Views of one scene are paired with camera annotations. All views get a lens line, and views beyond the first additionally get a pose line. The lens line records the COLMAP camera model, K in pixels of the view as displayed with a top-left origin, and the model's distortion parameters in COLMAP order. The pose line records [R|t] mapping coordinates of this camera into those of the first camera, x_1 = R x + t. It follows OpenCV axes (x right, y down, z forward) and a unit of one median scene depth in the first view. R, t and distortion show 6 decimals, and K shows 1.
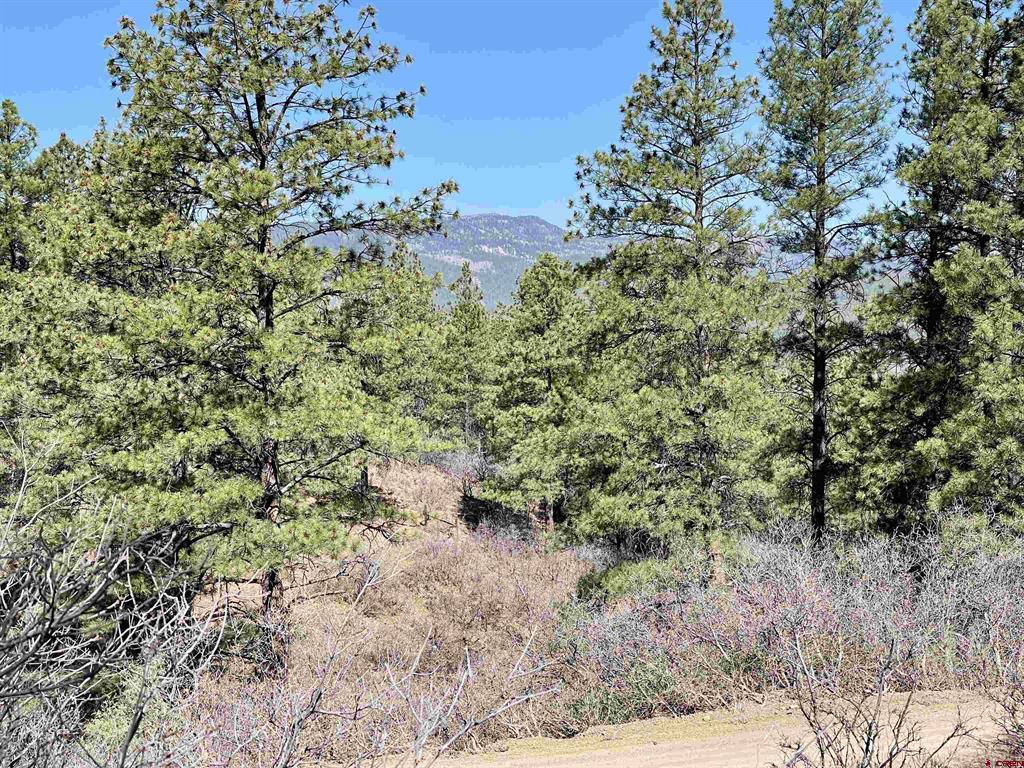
lens RADIAL K [[1889.9, 0, 511.2], [0, 1889.9, 381.6], [0, 0, 1]] dist [0.177716, 0.000000]
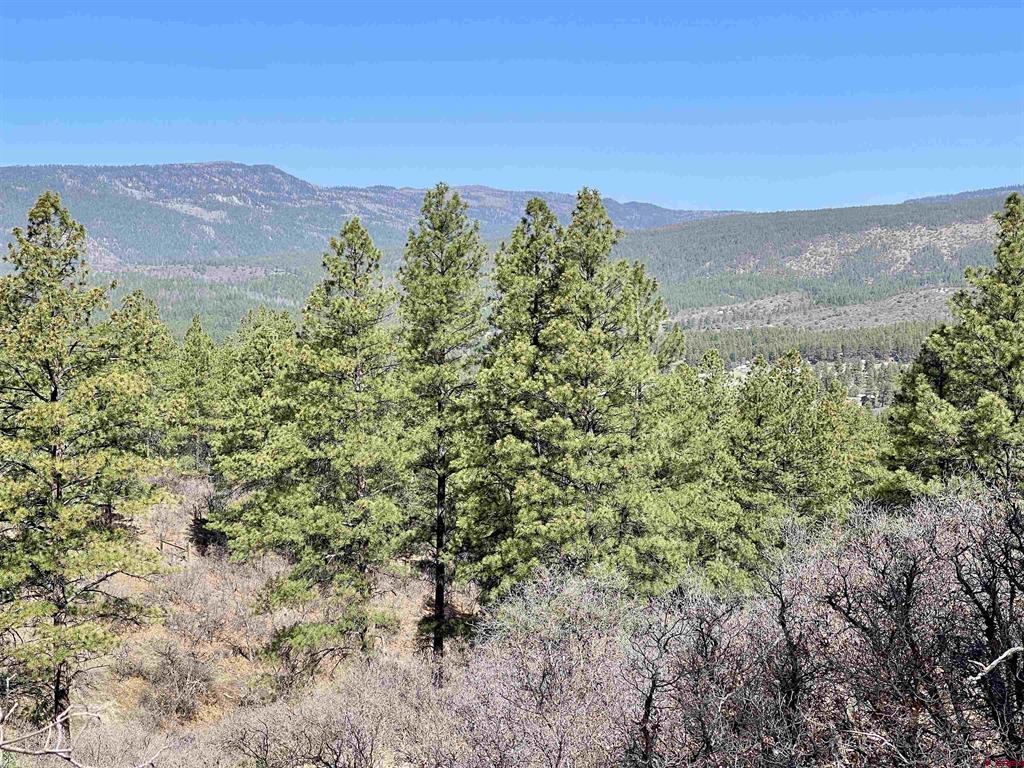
lens RADIAL K [[1889.9, 0, 514.2], [0, 1889.9, 385.8], [0, 0, 1]] dist [0.177716, 0.000000]
pose [[0.990234, -0.002318, 0.139397, 0.008883], [-0.001760, 0.999574, 0.029124, -0.069087], [-0.139405, -0.029085, 0.989808, -0.243287]]
